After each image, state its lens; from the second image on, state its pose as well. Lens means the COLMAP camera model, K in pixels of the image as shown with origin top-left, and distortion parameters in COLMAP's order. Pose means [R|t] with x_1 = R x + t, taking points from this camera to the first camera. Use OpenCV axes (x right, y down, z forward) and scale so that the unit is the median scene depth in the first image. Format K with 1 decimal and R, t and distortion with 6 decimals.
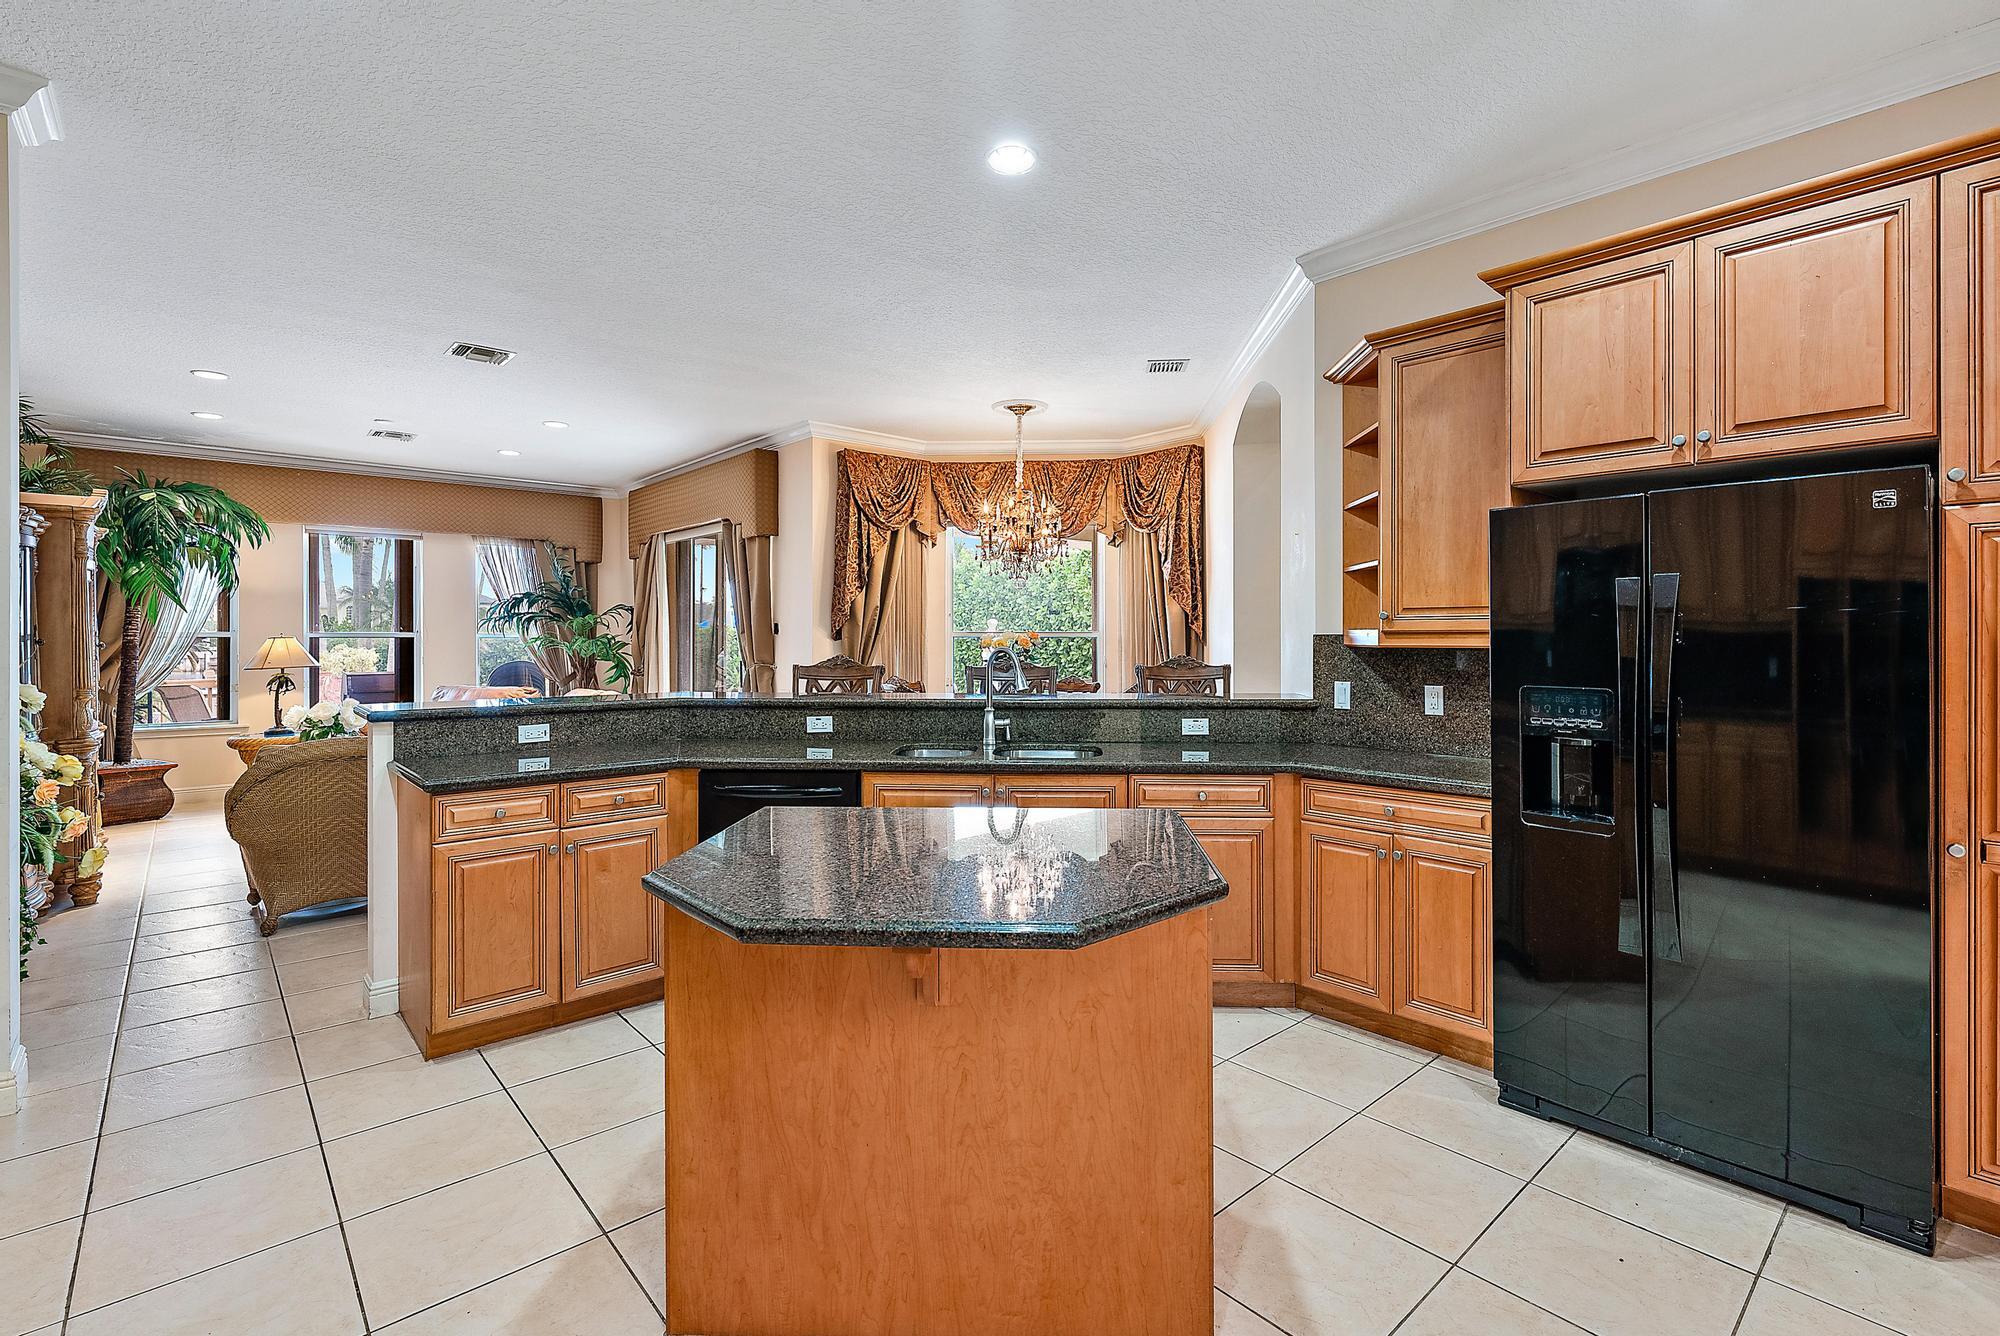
lens RADIAL K [[918.3, 0, 1010.1], [0, 918.3, 635.3], [0, 0, 1]] dist [-0.000369, -0.000067]
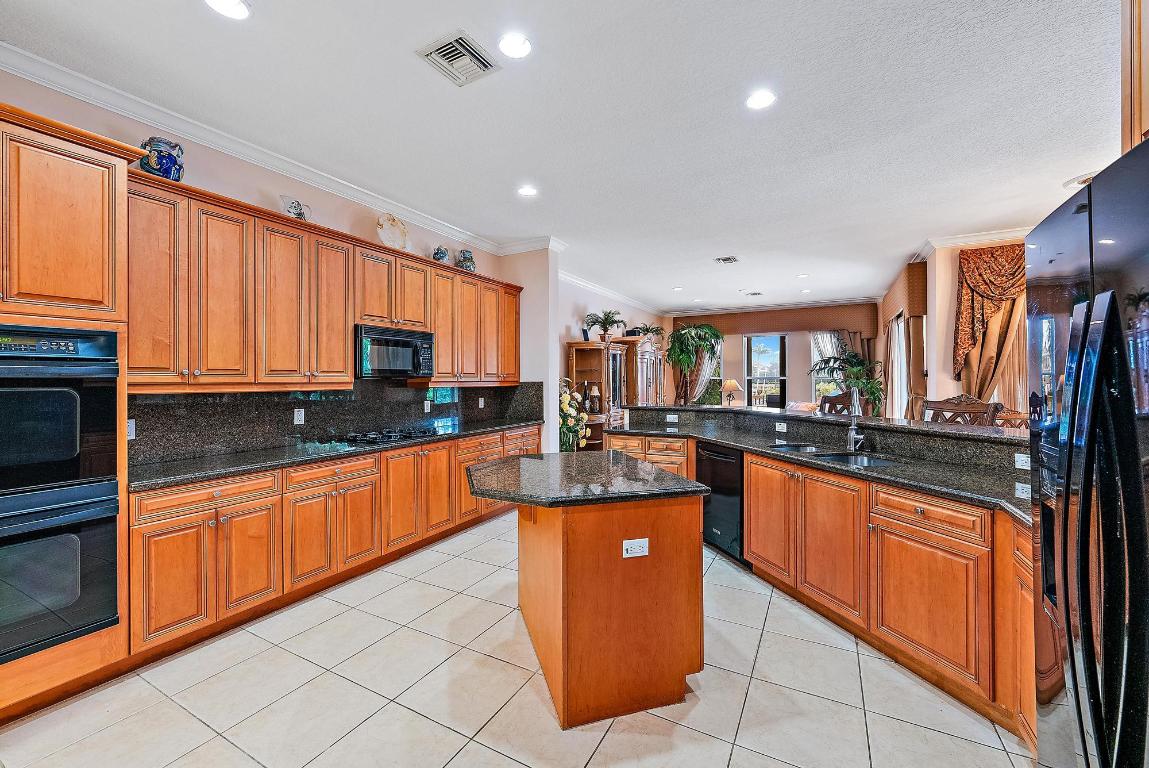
lens RADIAL K [[455.5, 0, 577.1], [0, 455.5, 379.2], [0, 0, 1]] dist [0.000679, -0.000042]
pose [[0.336337, -0.002007, -0.941739, 0.306160], [0.006966, 0.999976, 0.000356, -0.001755], [0.941716, -0.006680, 0.336343, 0.179620]]
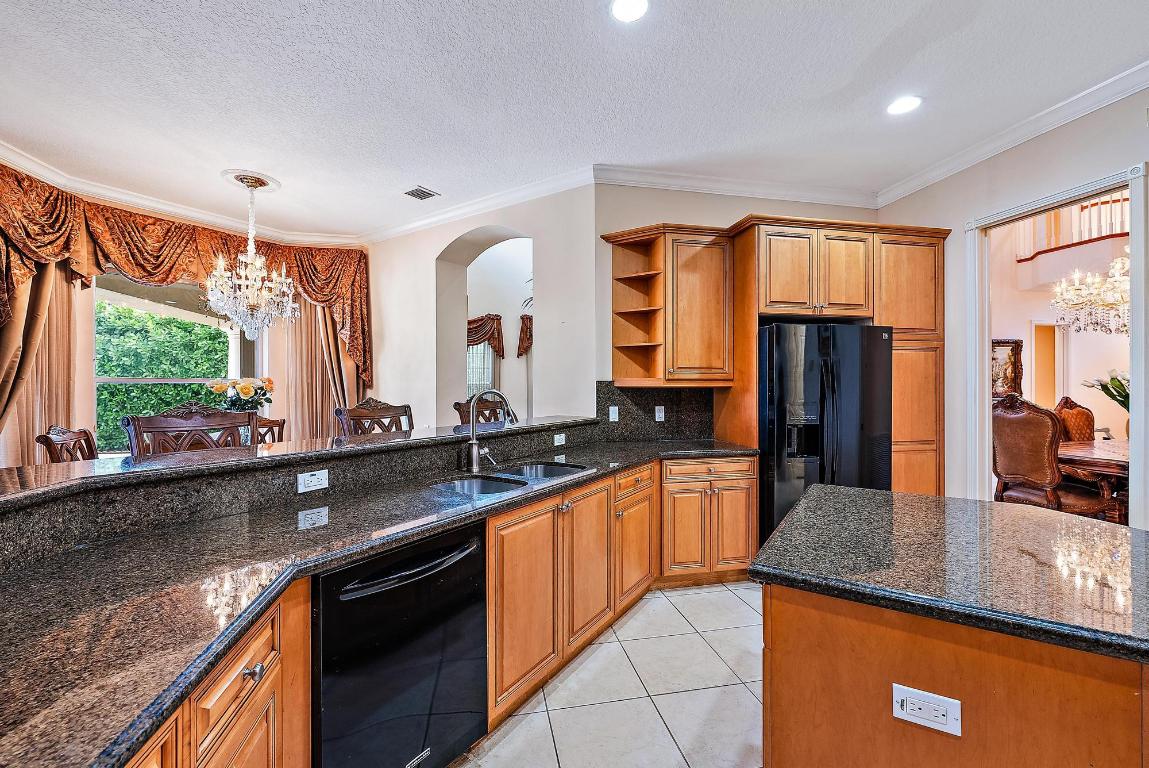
lens RADIAL K [[472.5, 0, 574.5], [0, 472.5, 384.0], [0, 0, 1]] dist [0.000845, 0.000273]
pose [[0.504773, 0.001644, 0.863251, -0.275966], [-0.001866, 0.999998, -0.000813, 0.003604], [-0.863250, -0.001200, 0.504775, 0.334049]]
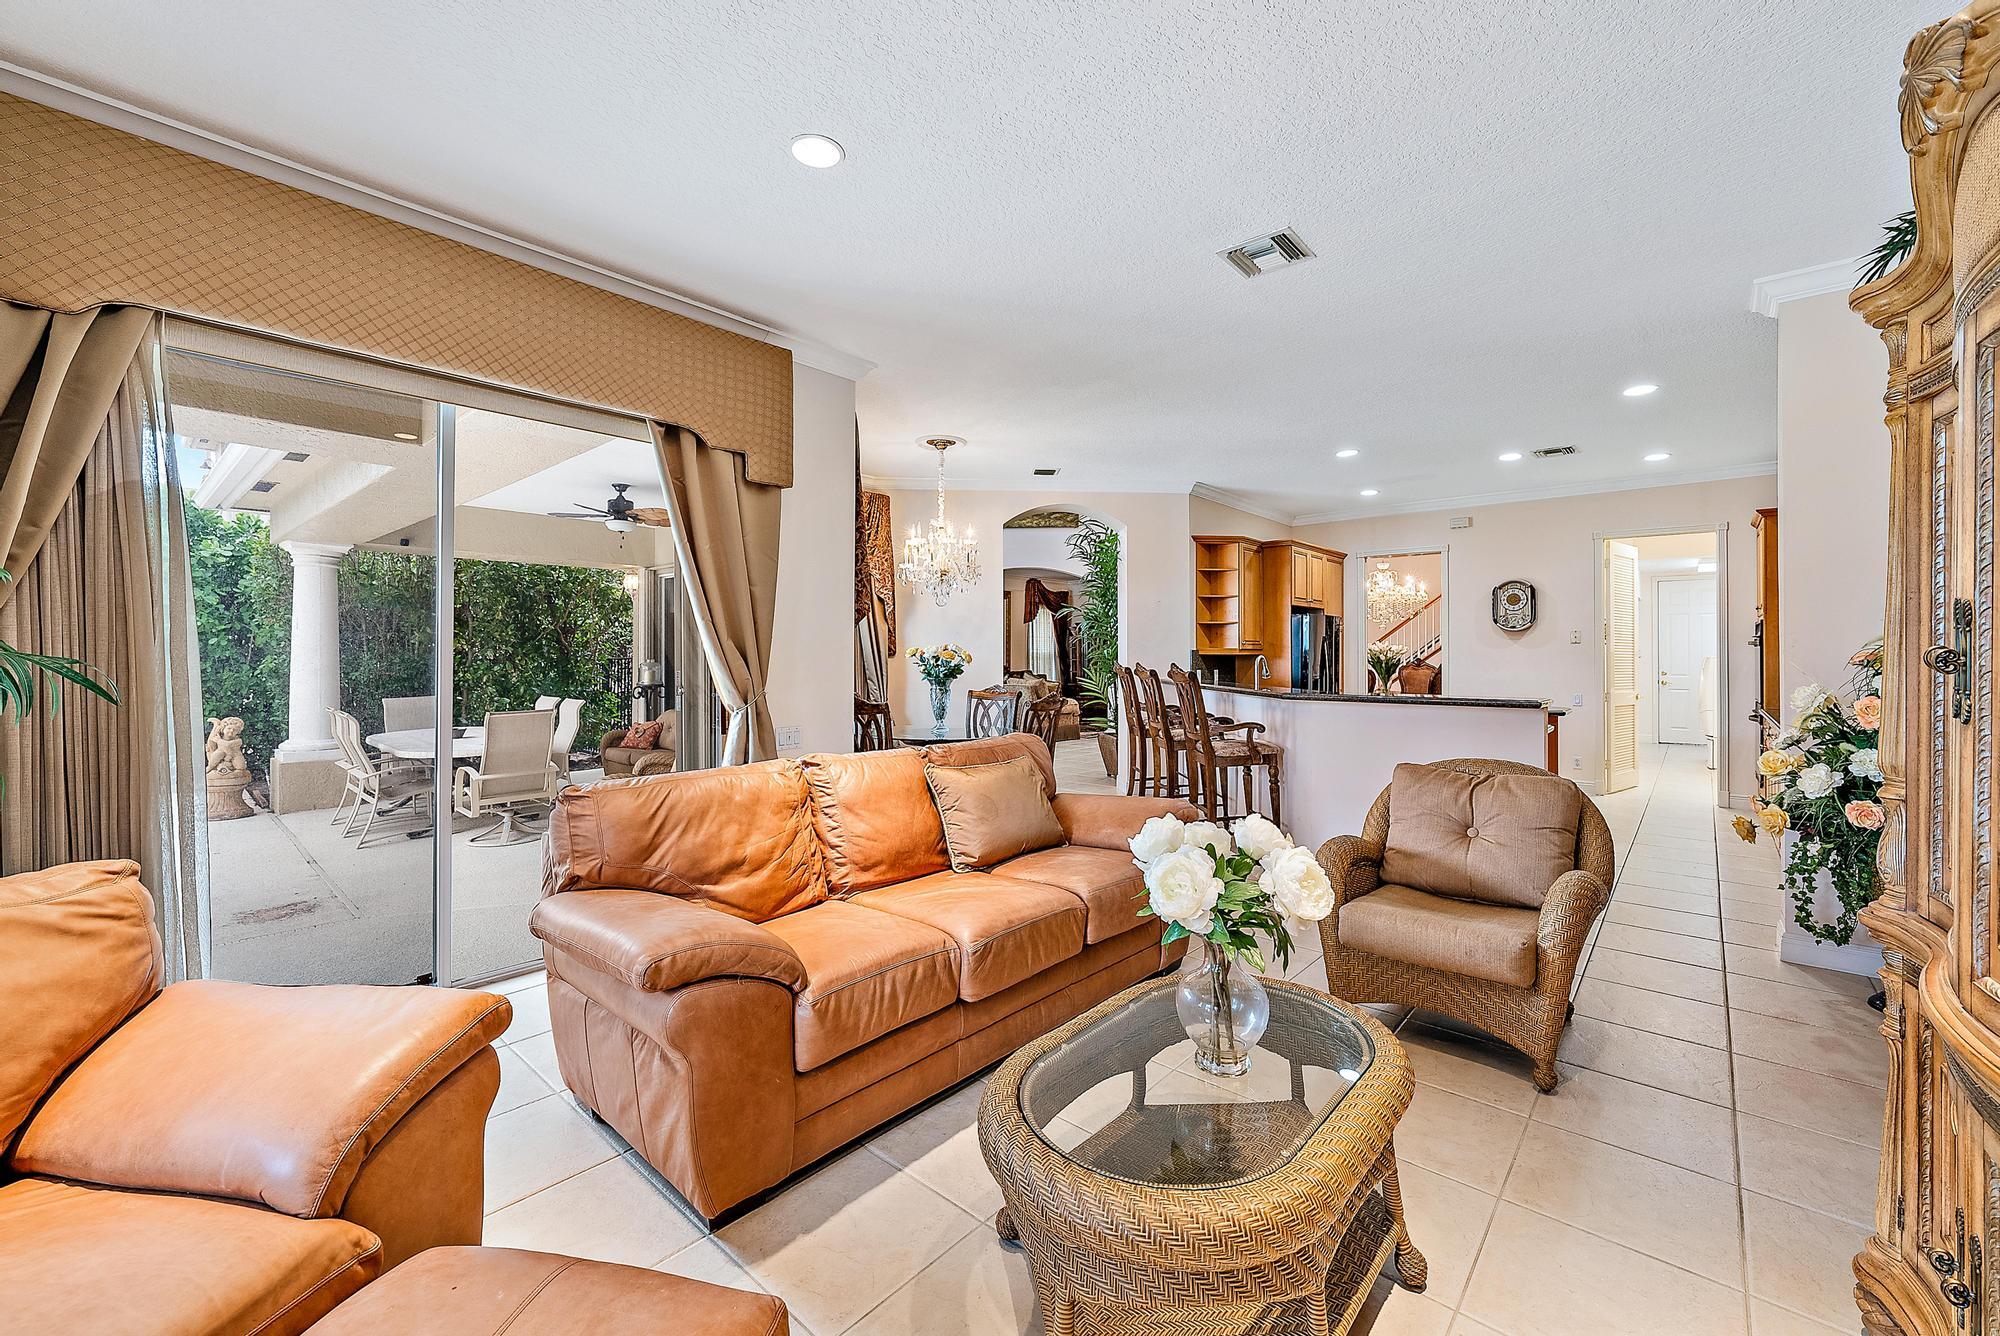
lens RADIAL K [[792.9, 0, 1004.5], [0, 792.9, 659.6], [0, 0, 1]] dist [0.000679, -0.000042]
pose [[-0.113890, -0.004970, 0.993481, -0.887605], [-0.000467, 0.999988, 0.004949, 0.006234], [-0.993493, 0.000100, -0.113891, 0.965704]]
